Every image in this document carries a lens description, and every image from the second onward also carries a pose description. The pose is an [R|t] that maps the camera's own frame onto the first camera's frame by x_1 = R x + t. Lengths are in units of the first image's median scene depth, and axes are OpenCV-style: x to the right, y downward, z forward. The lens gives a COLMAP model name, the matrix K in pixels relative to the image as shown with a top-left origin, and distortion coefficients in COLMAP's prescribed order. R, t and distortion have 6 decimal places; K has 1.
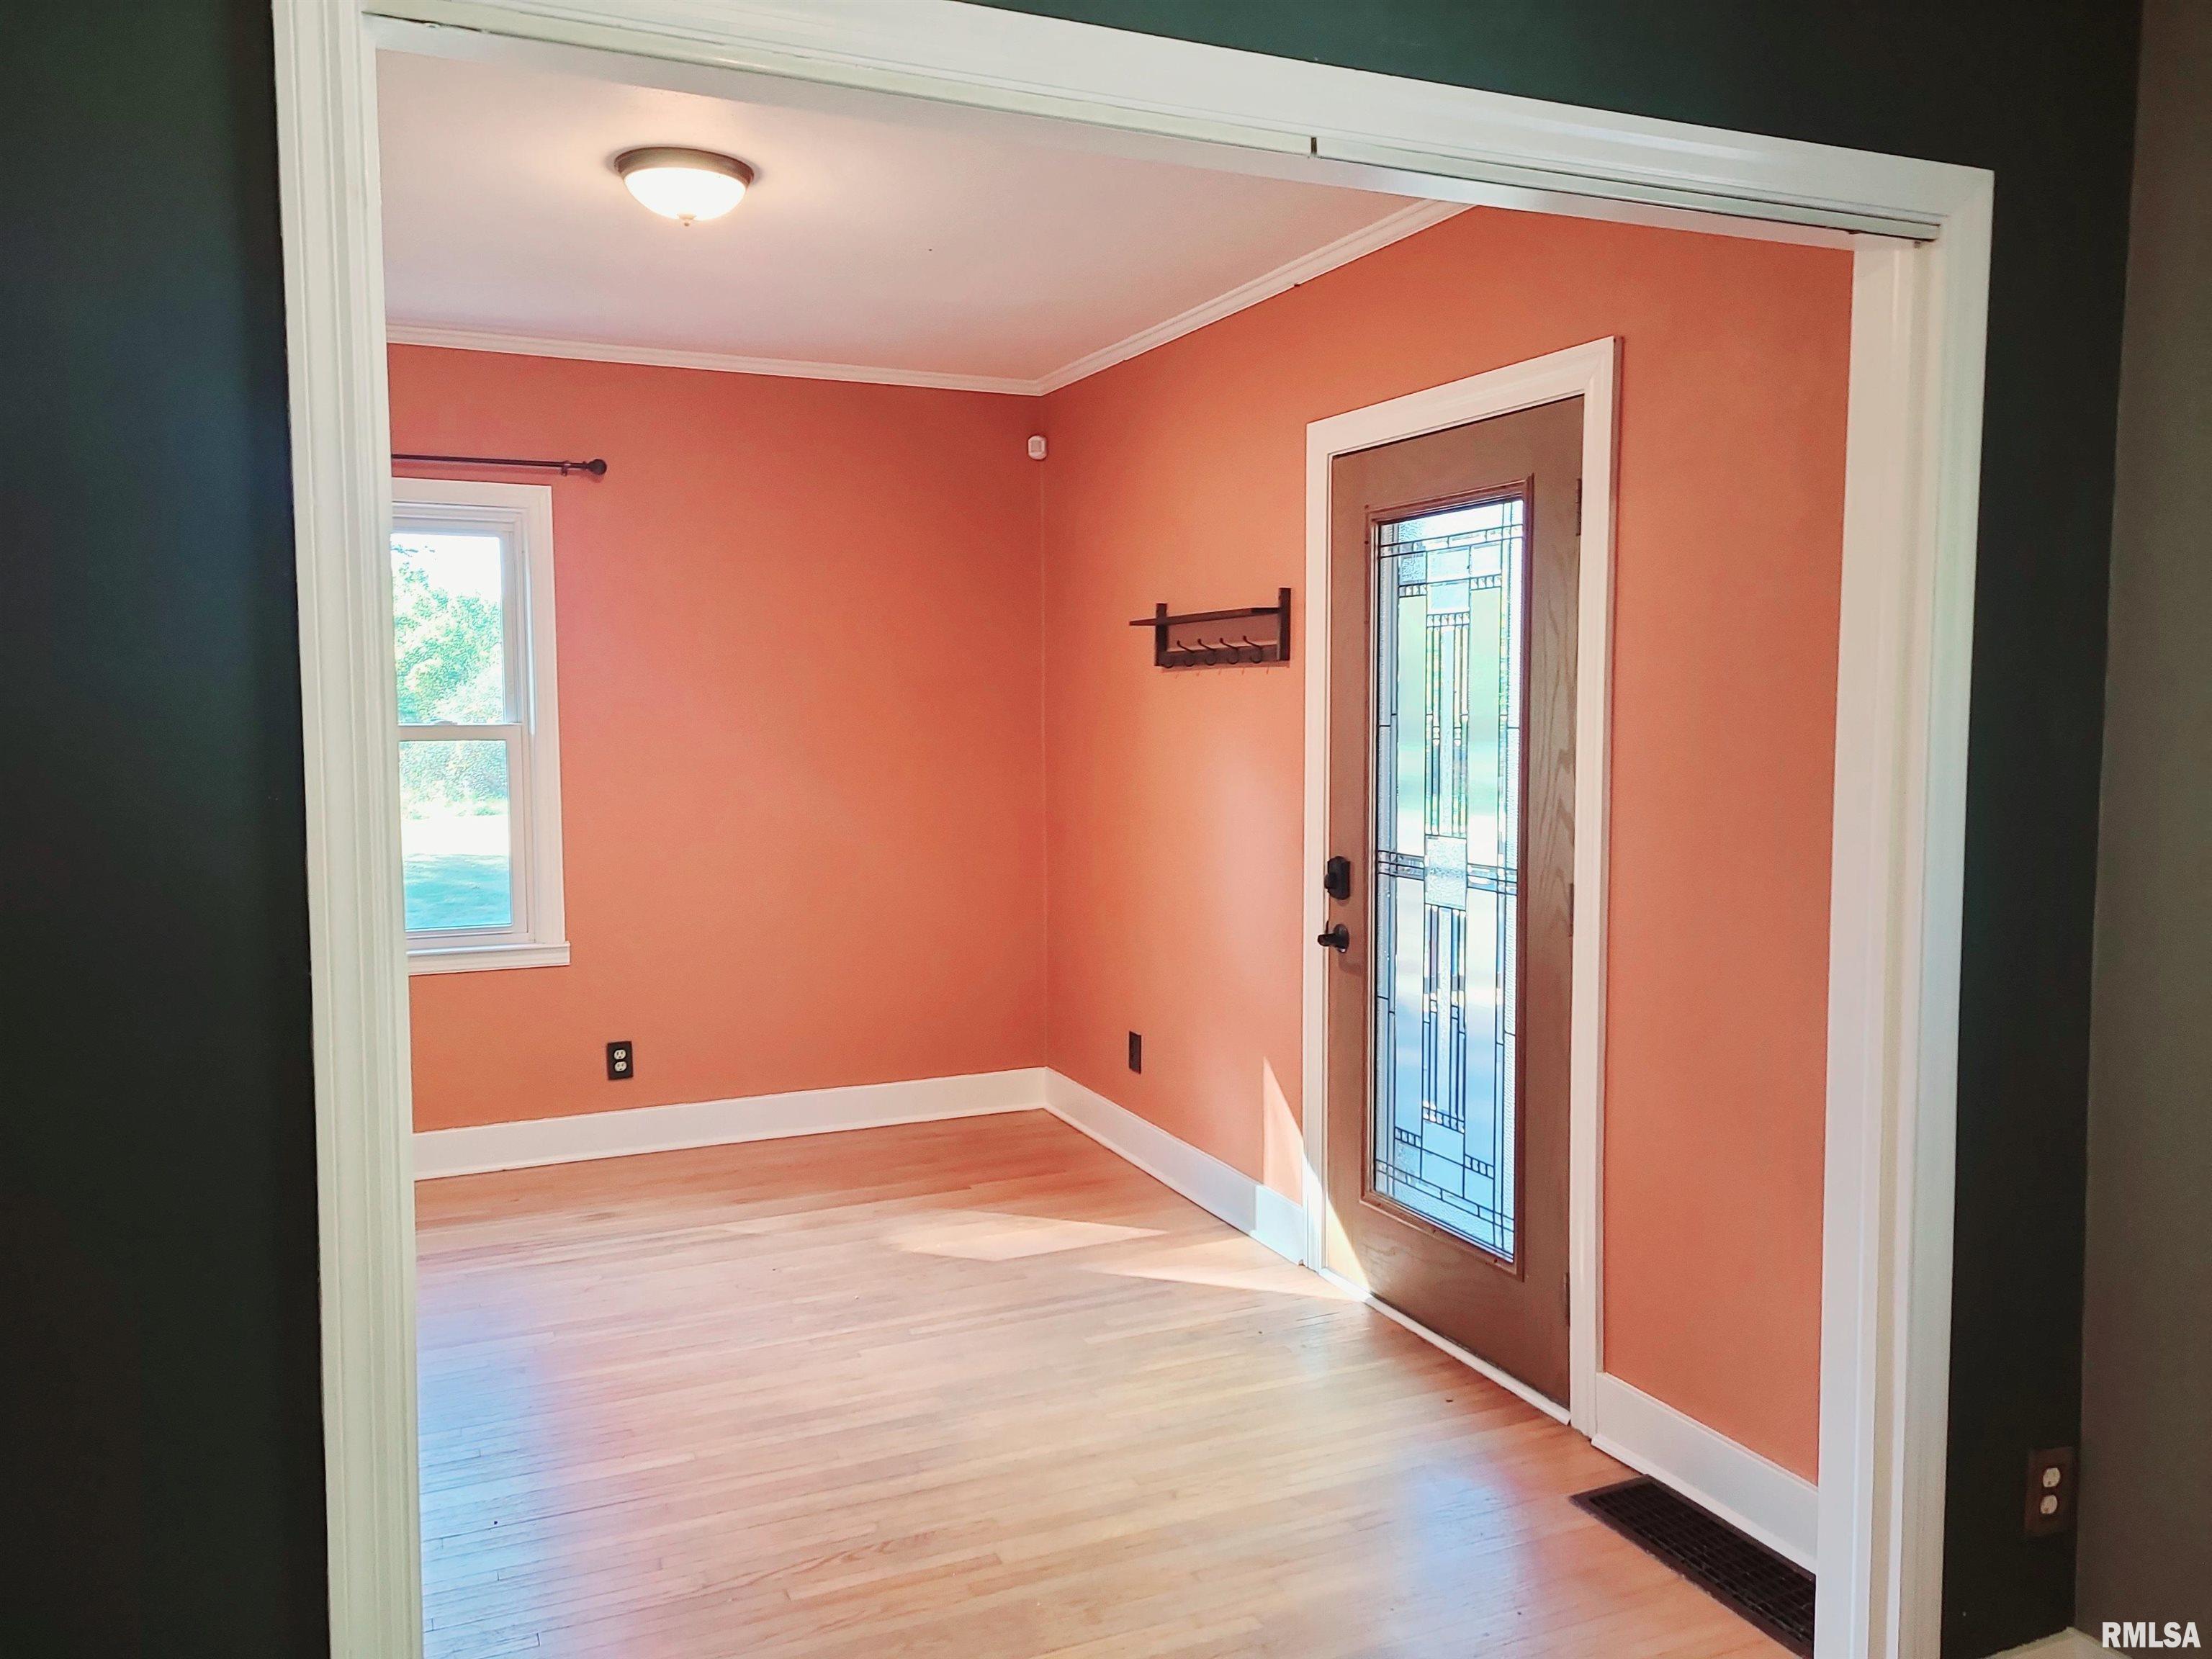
lens RADIAL K [[1681.9, 0, 1102.8], [0, 1681.9, 806.5], [0, 0, 1]] dist [0.301581, -0.000980]
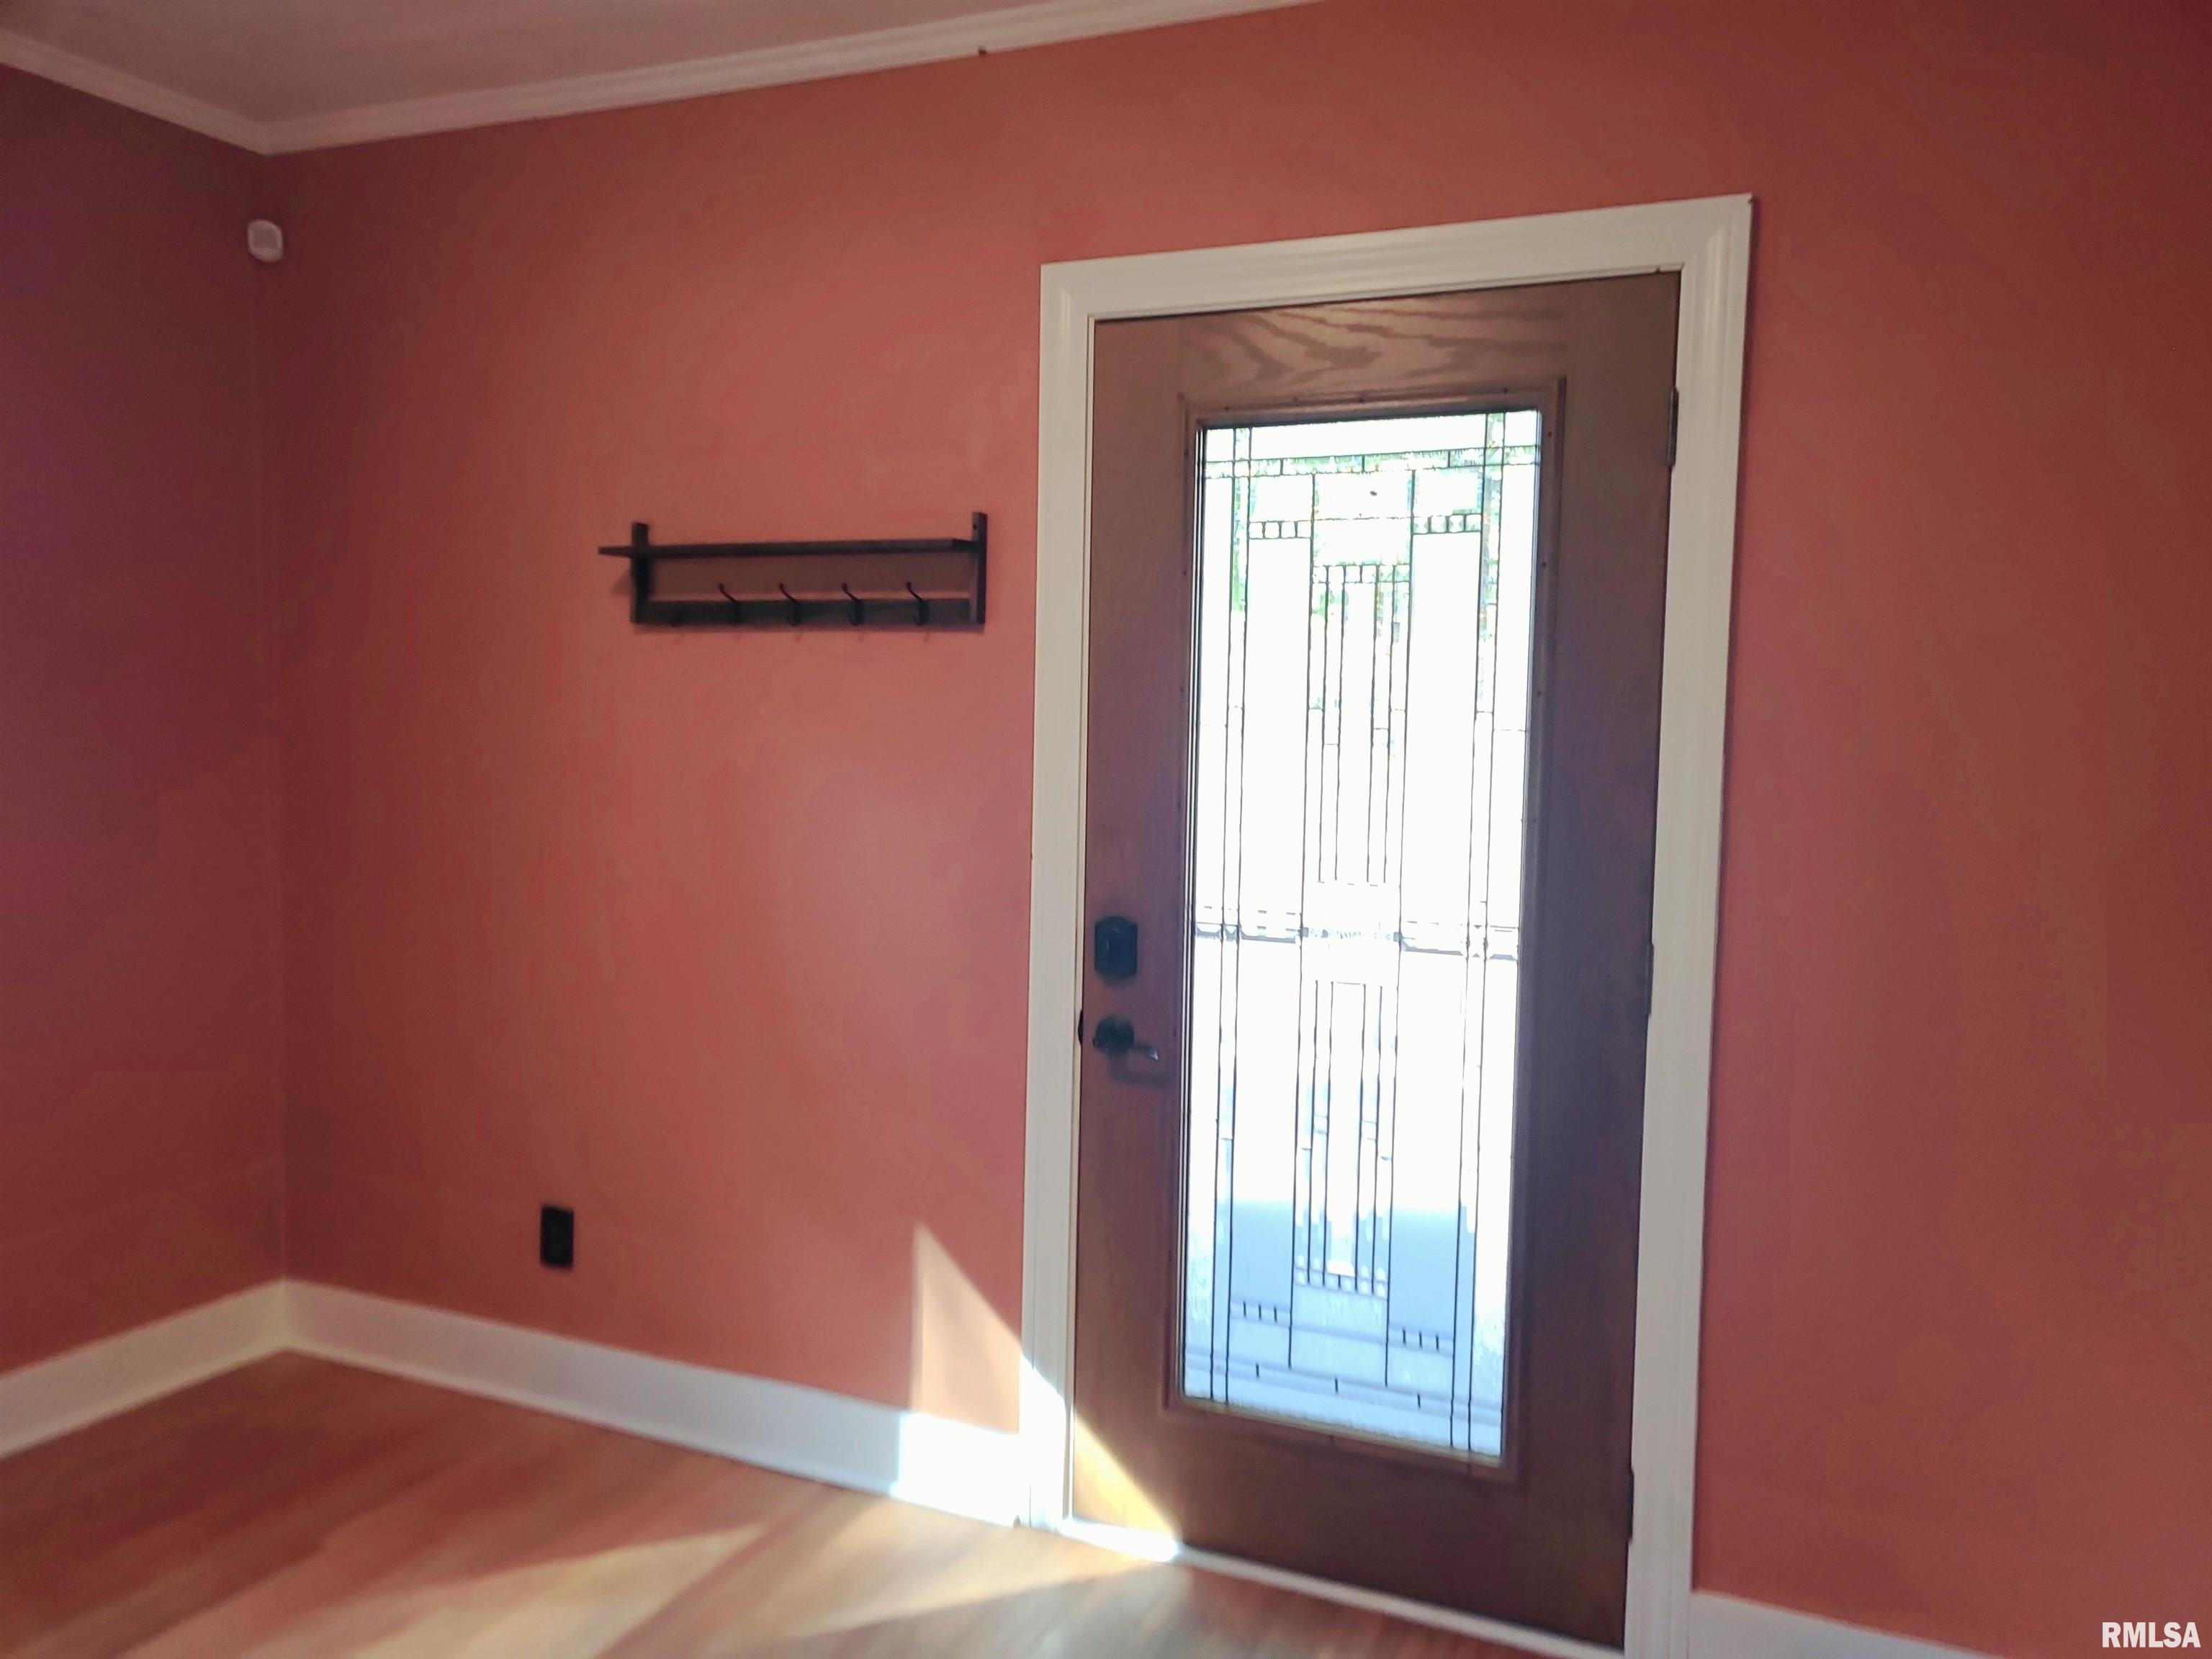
lens RADIAL K [[1630.6, 0, 1106.0], [0, 1630.6, 829.5], [0, 0, 1]] dist [0.133177, -0.125316]
pose [[0.745699, -0.041626, 0.664982, -0.297834], [0.026163, 0.999106, 0.033203, -0.027507], [-0.665769, -0.007361, 0.746121, 0.517114]]
